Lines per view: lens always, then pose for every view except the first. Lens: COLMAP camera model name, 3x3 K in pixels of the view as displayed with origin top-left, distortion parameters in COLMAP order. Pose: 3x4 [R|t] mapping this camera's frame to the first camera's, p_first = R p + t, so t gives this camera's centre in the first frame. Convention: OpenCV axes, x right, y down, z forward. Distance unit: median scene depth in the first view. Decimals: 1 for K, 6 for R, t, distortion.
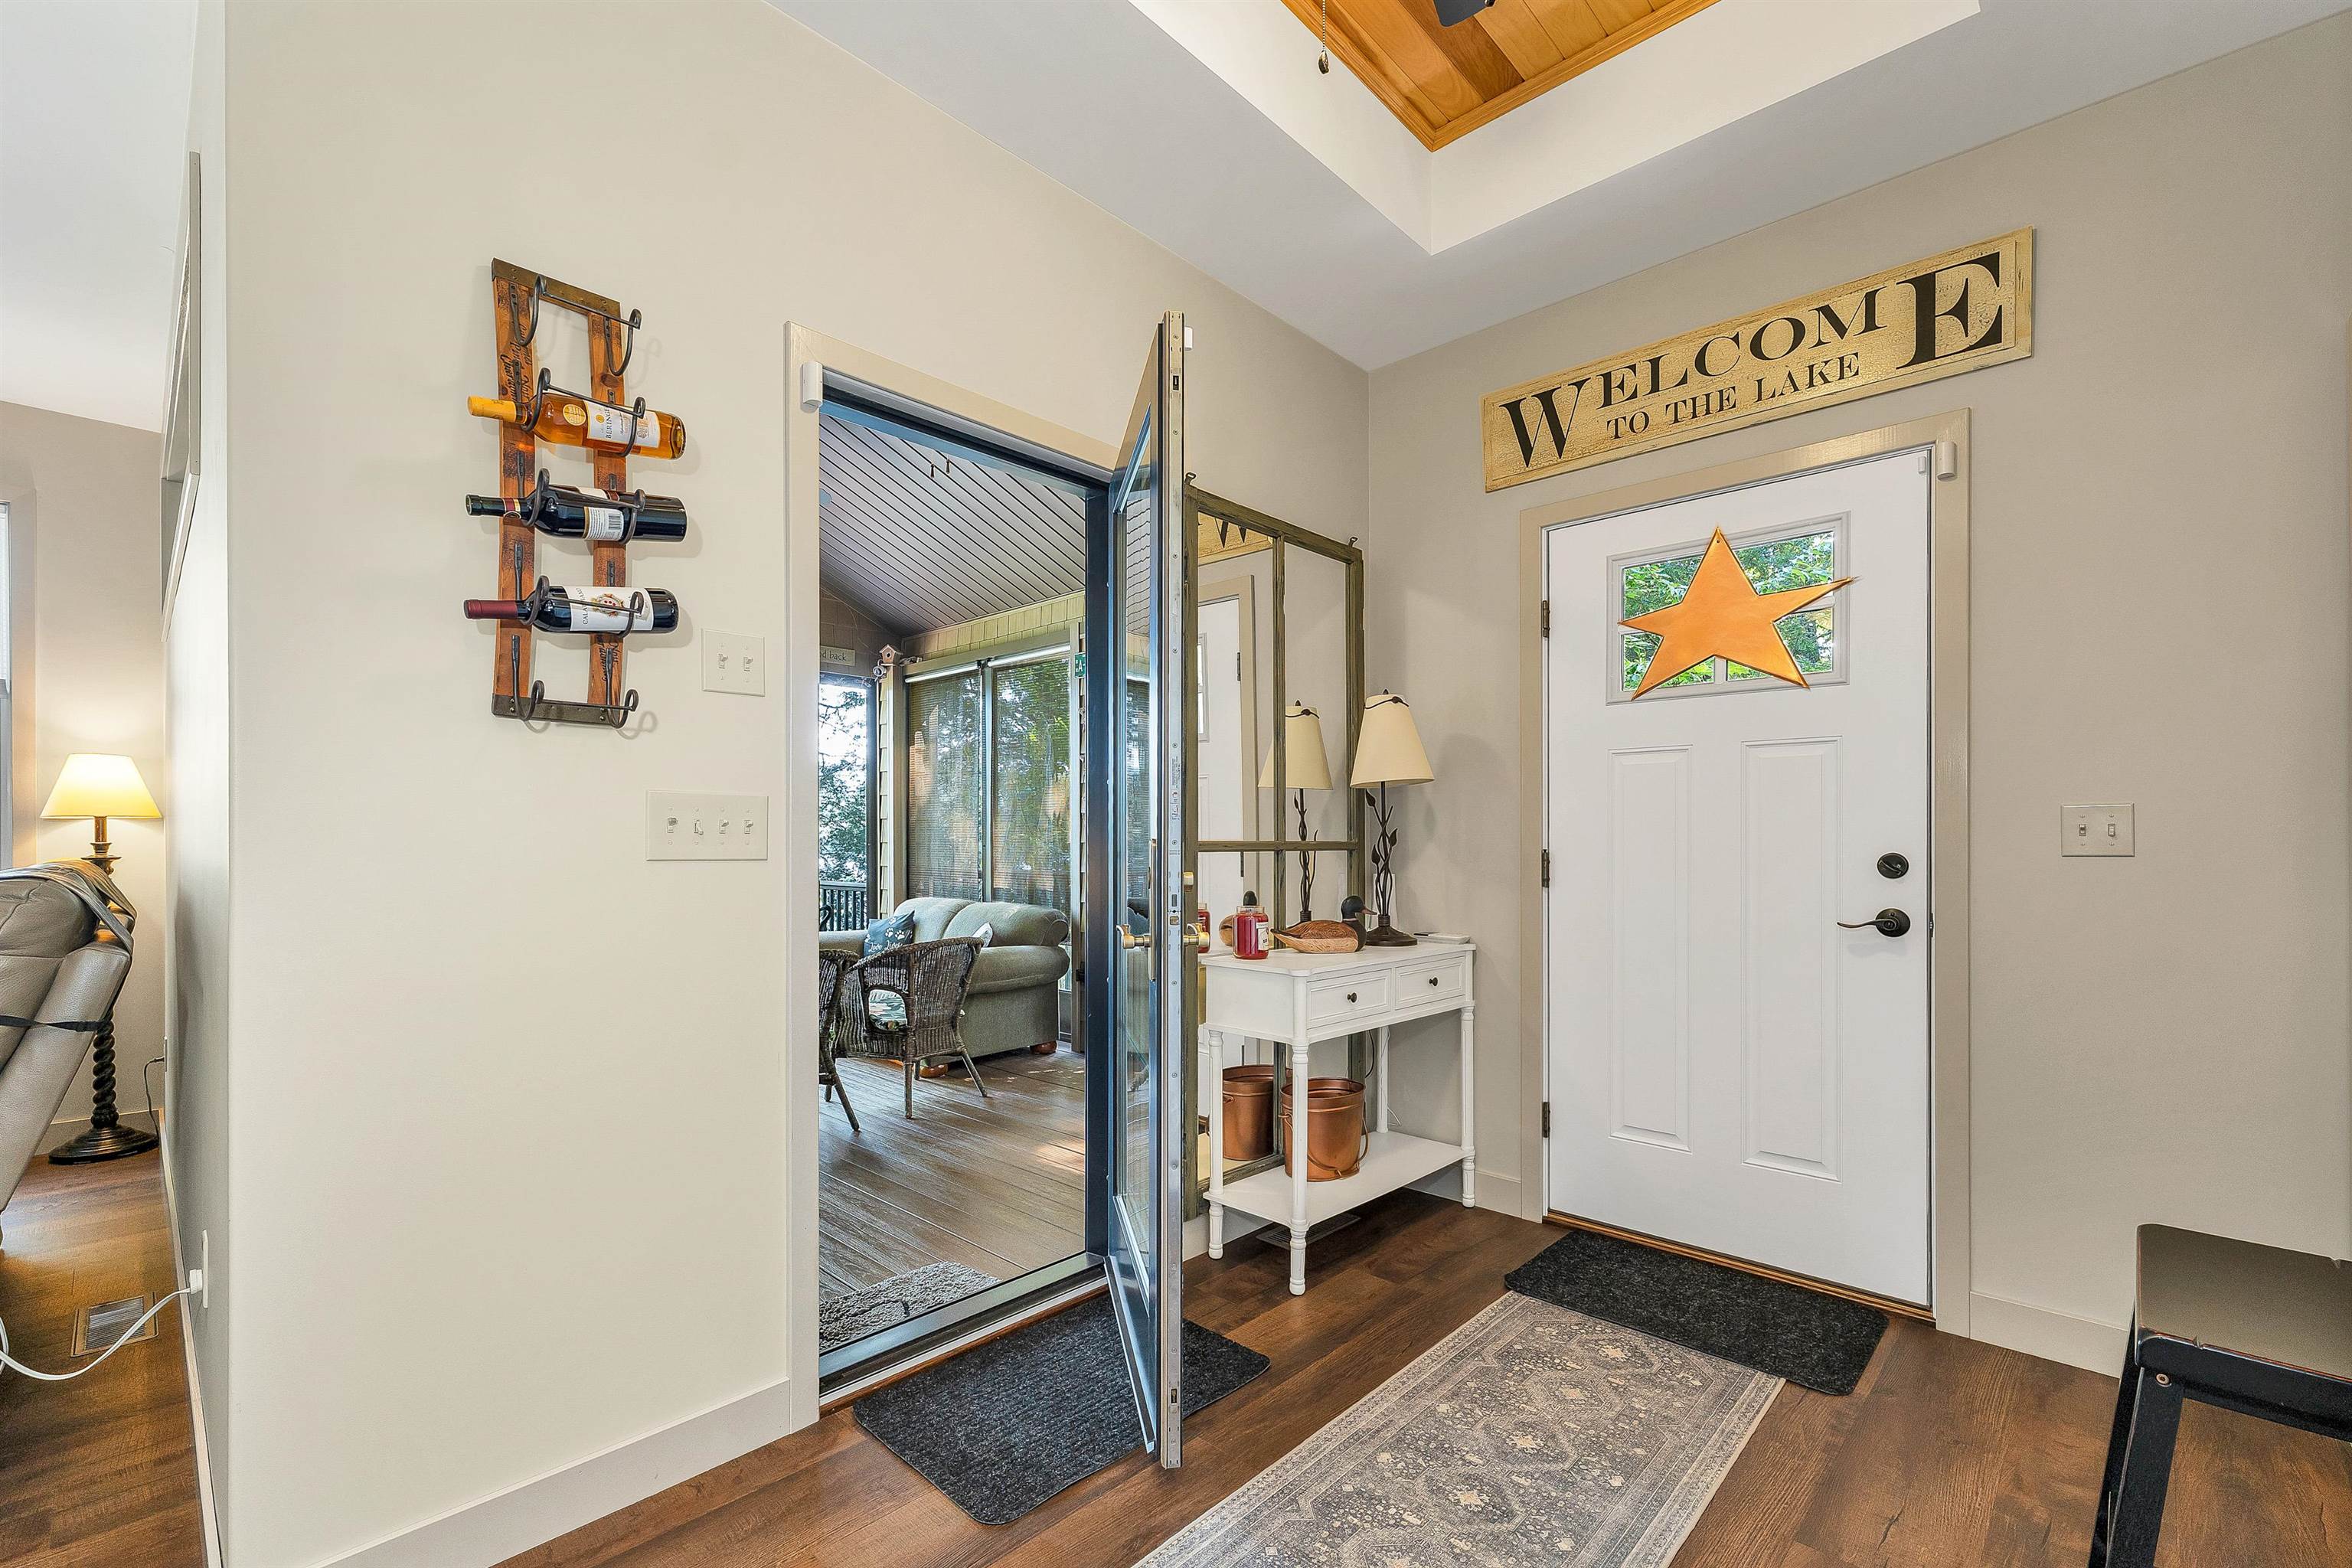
lens RADIAL K [[973.0, 0, 1177.1], [0, 973.0, 806.6], [0, 0, 1]] dist [-0.002171, -0.000887]
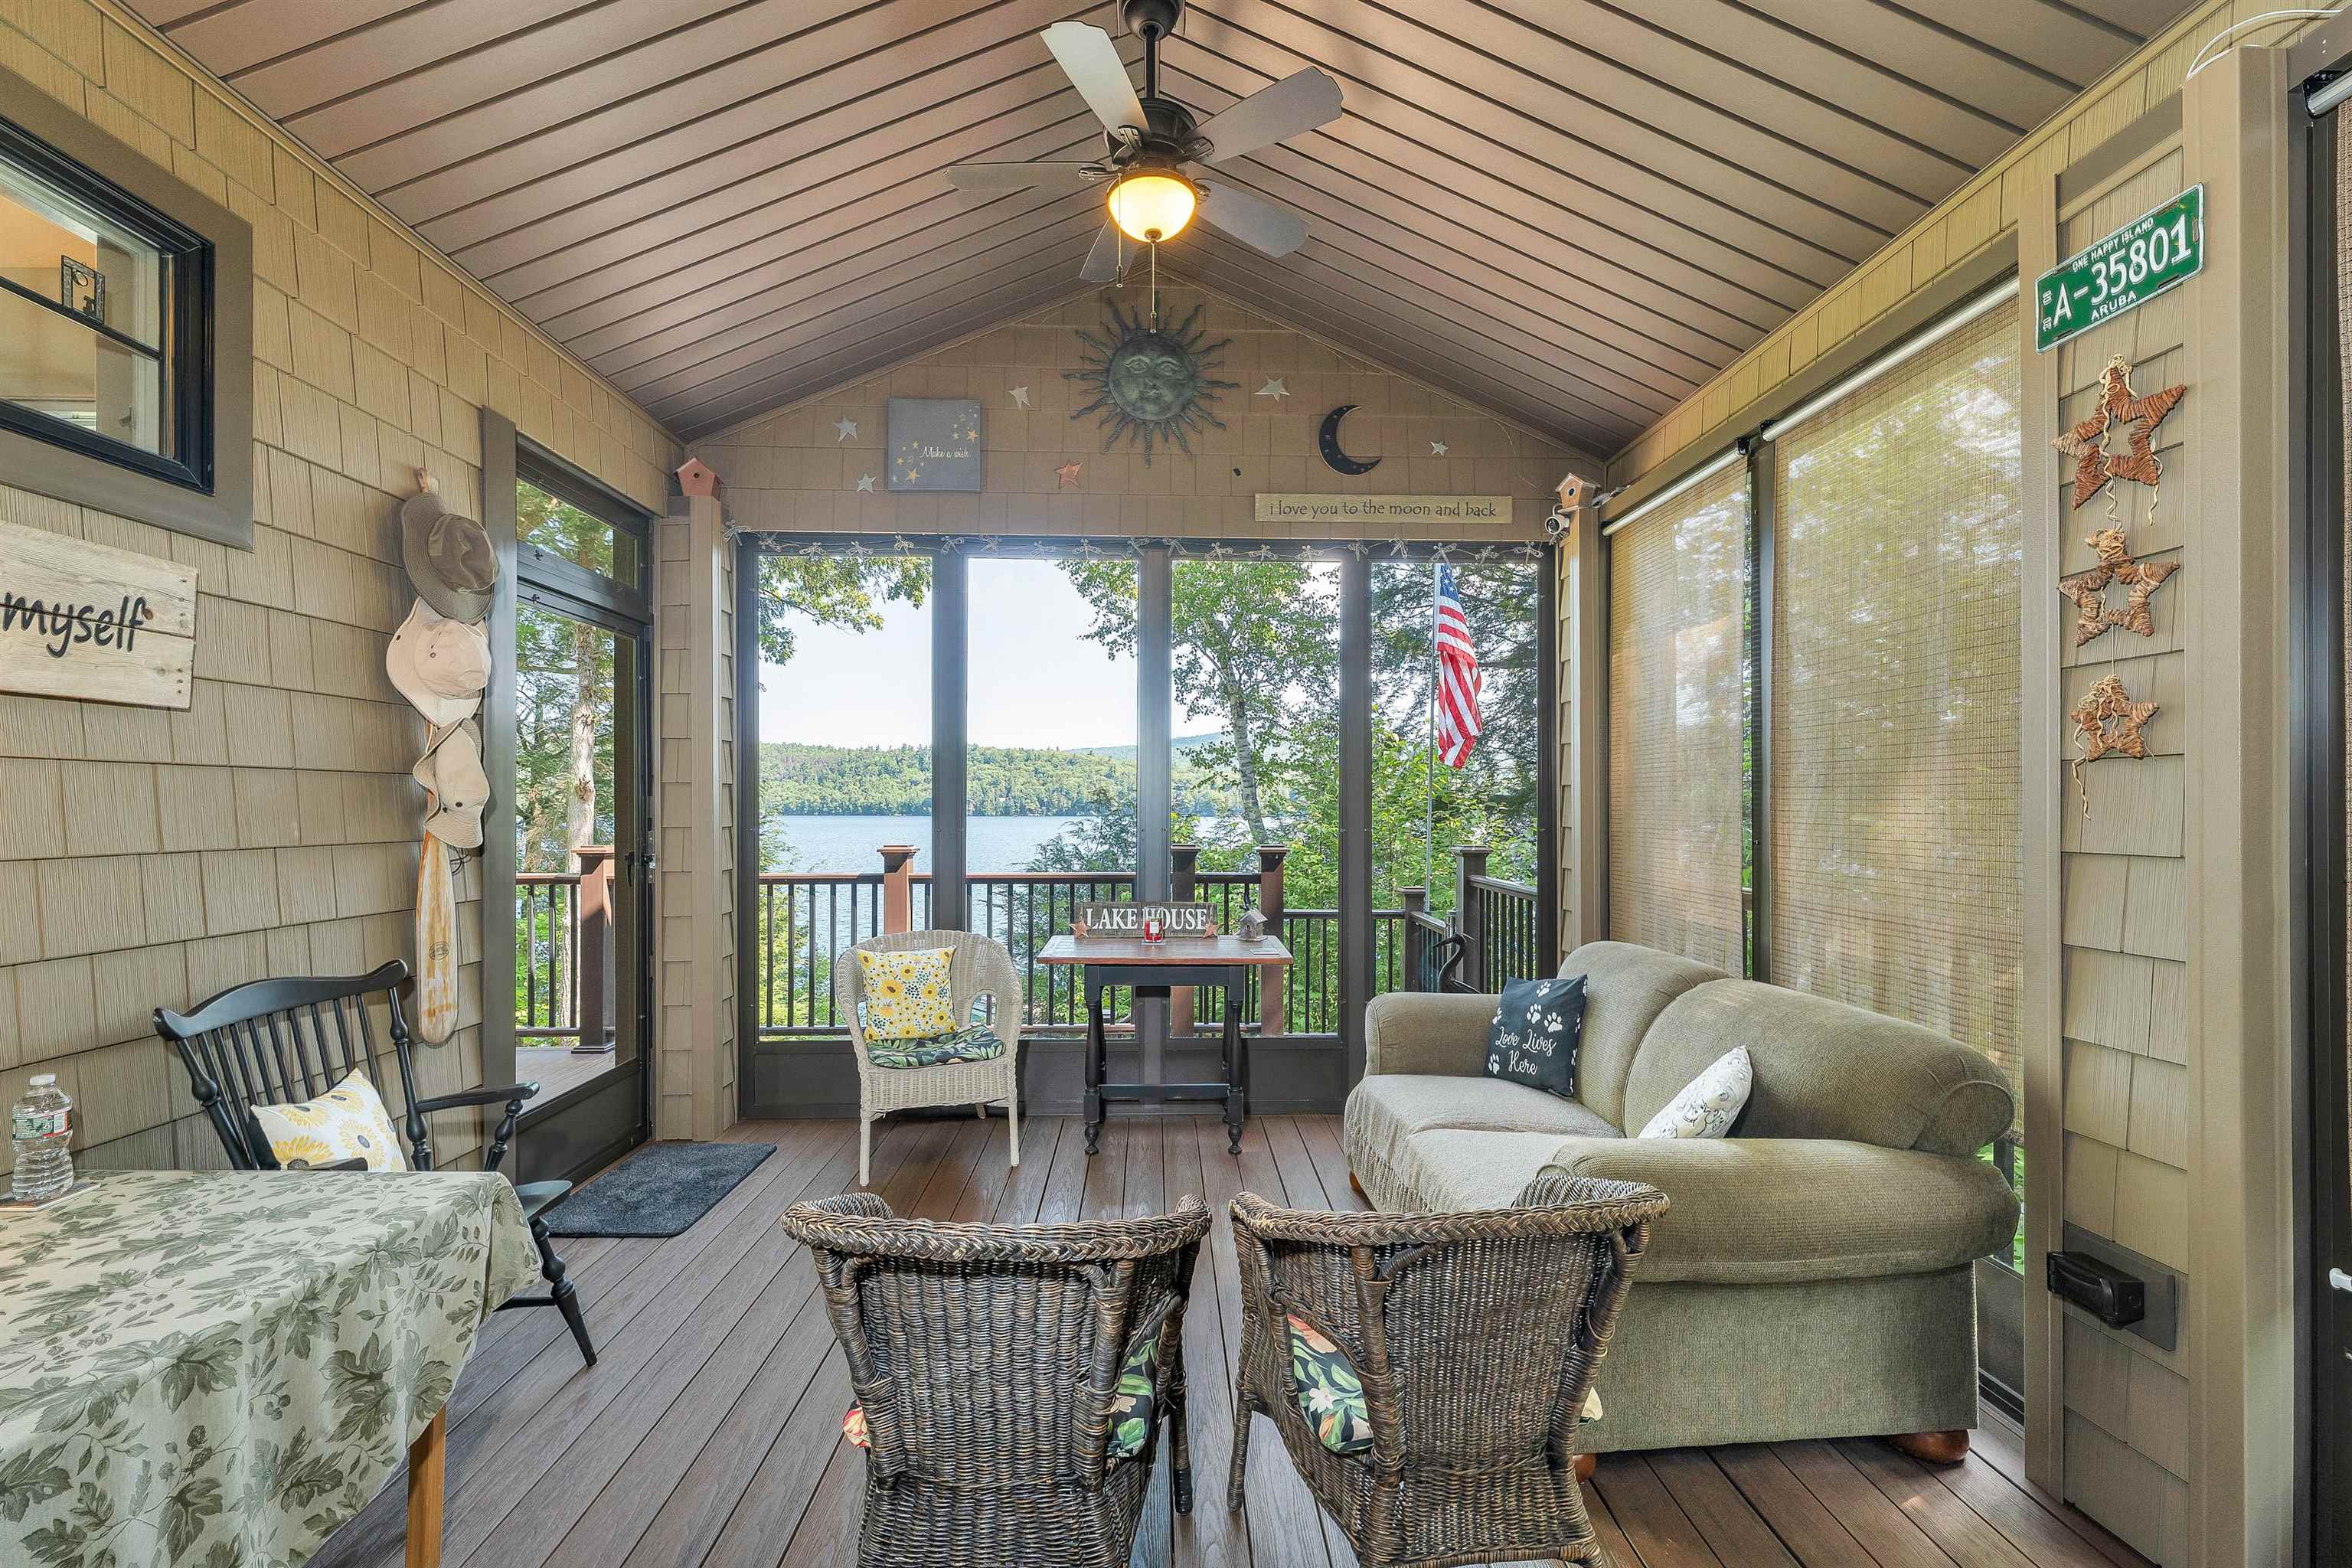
lens RADIAL K [[973.0, 0, 1177.1], [0, 973.0, 806.6], [0, 0, 1]] dist [-0.002171, -0.000887]
pose [[0.706260, -0.001443, -0.707951, -0.062190], [0.021762, 0.999570, 0.019674, 0.009283], [0.707618, -0.029302, 0.705987, 0.445162]]
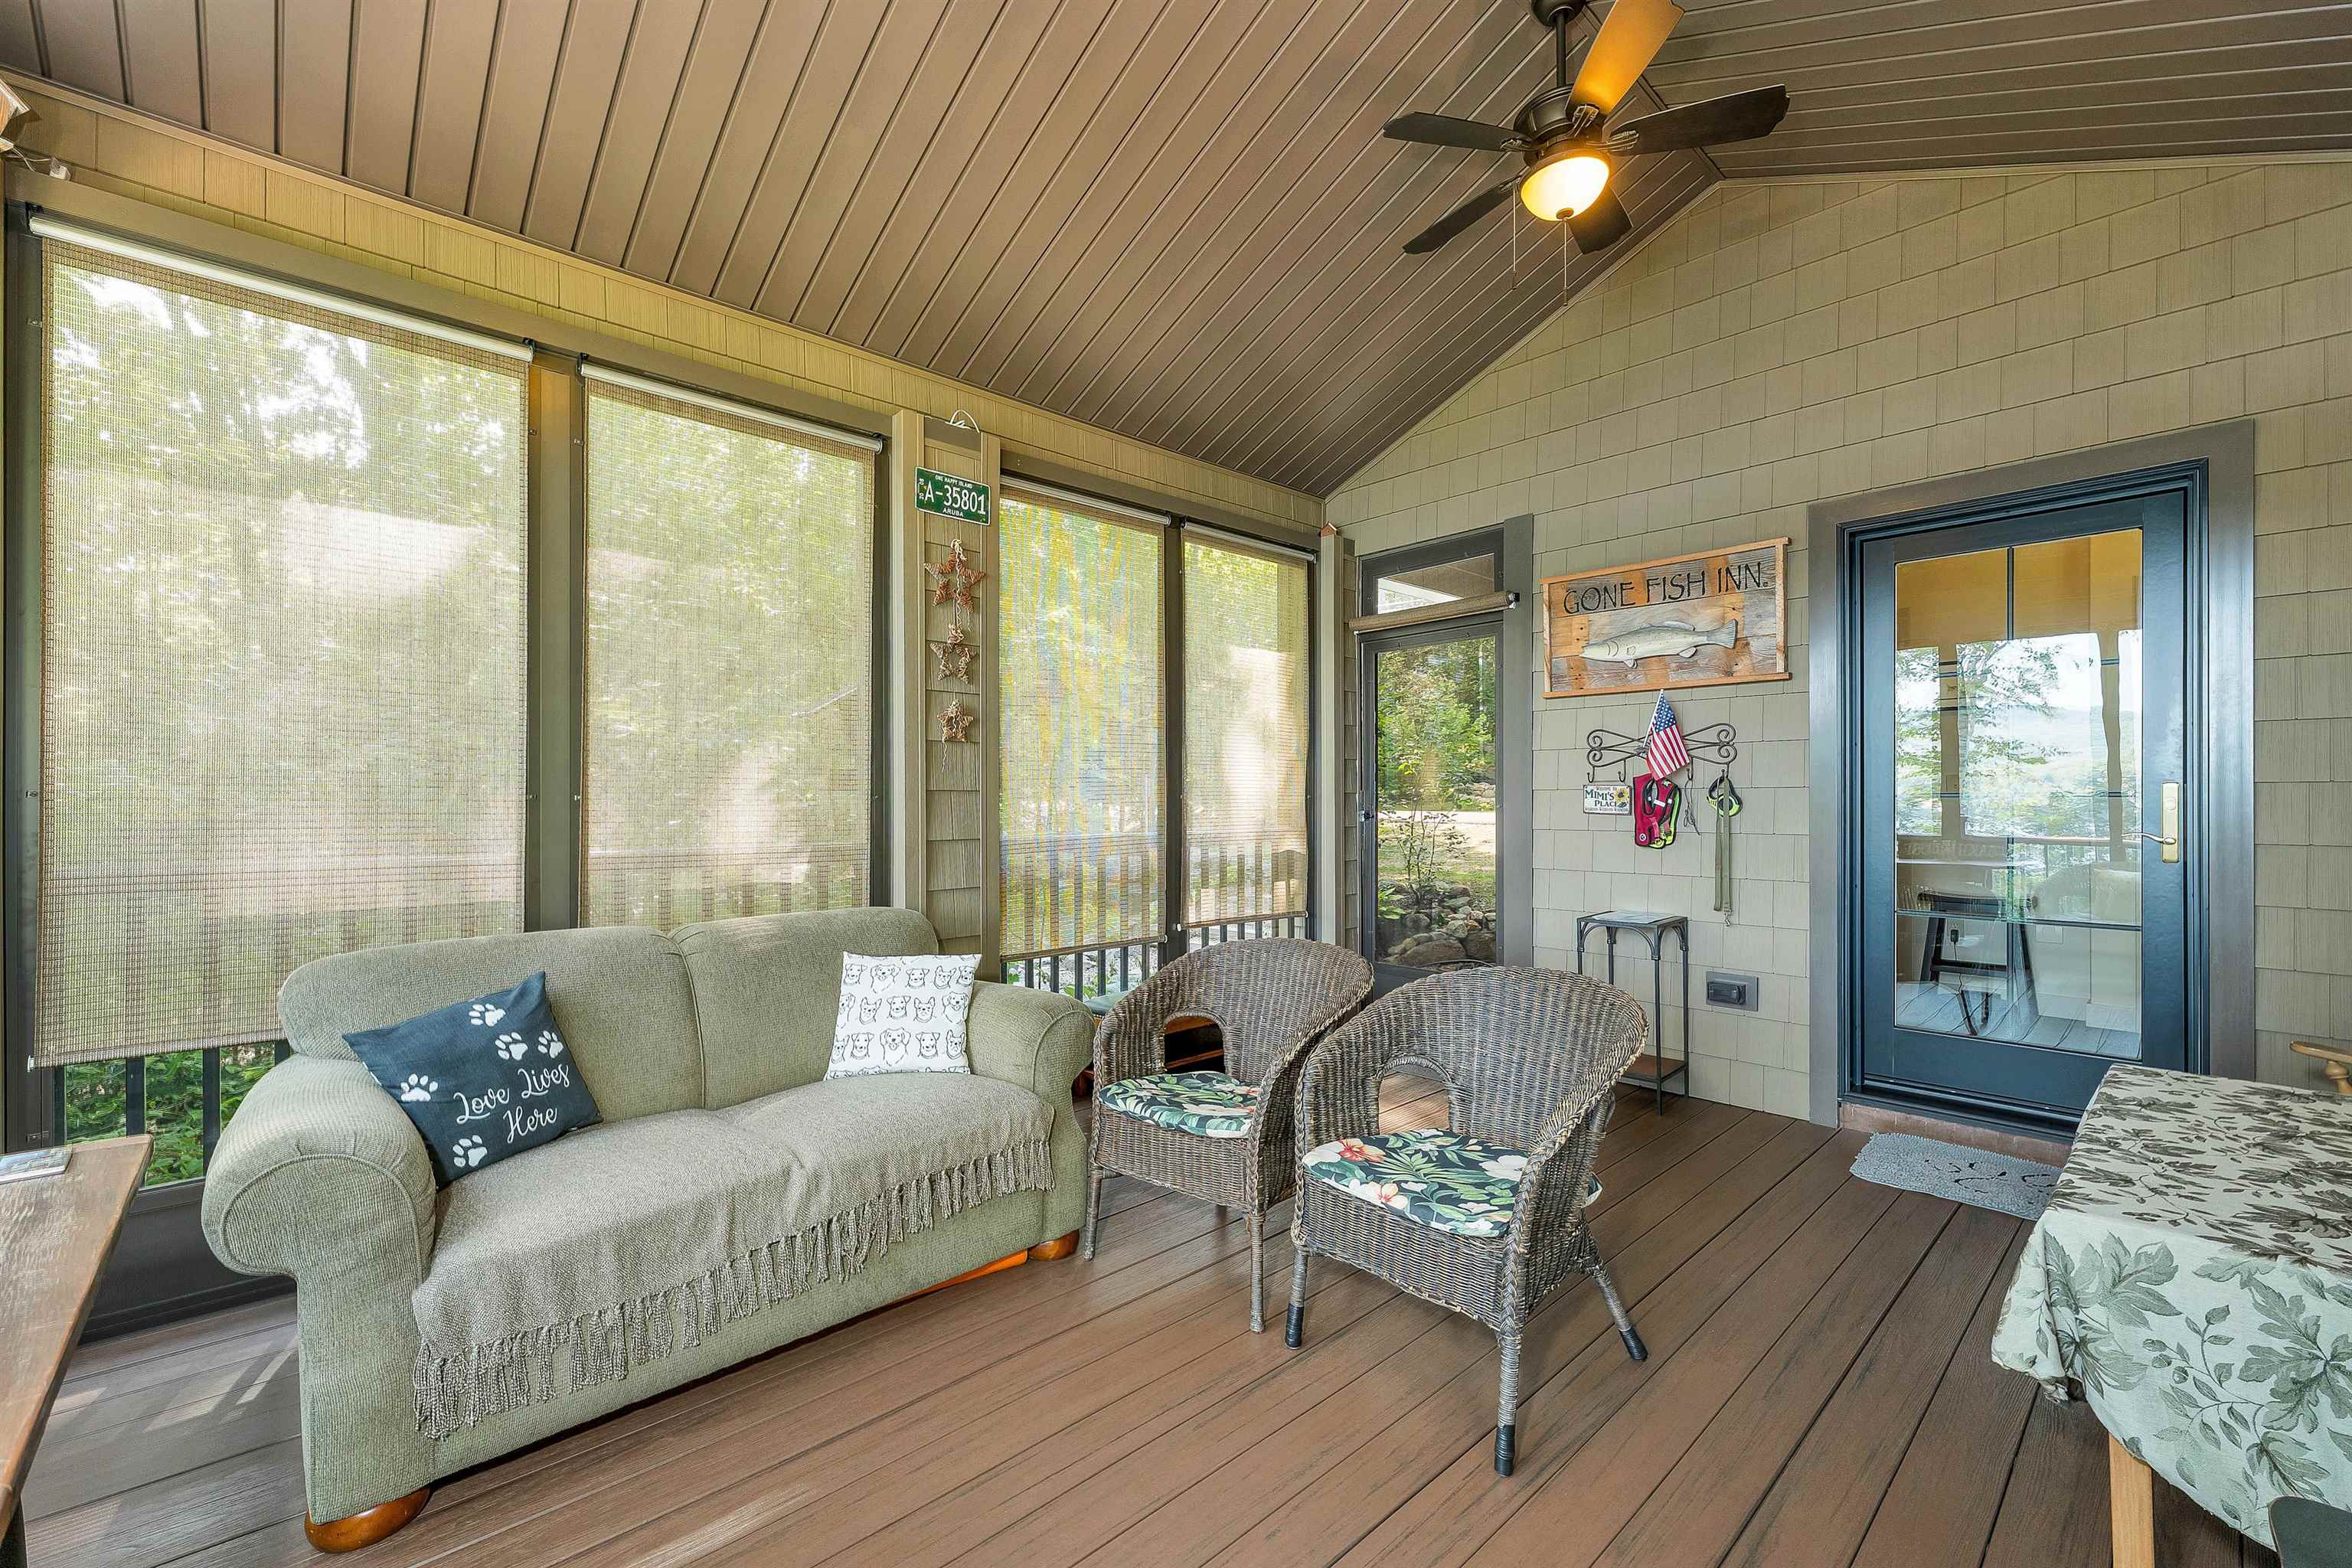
lens RADIAL K [[973.0, 0, 1177.1], [0, 973.0, 806.6], [0, 0, 1]] dist [-0.002171, -0.000887]
pose [[0.061264, -0.003982, 0.998114, -0.555402], [-0.025589, 0.999657, 0.005559, 0.034098], [-0.997794, -0.025882, 0.061141, 0.648619]]
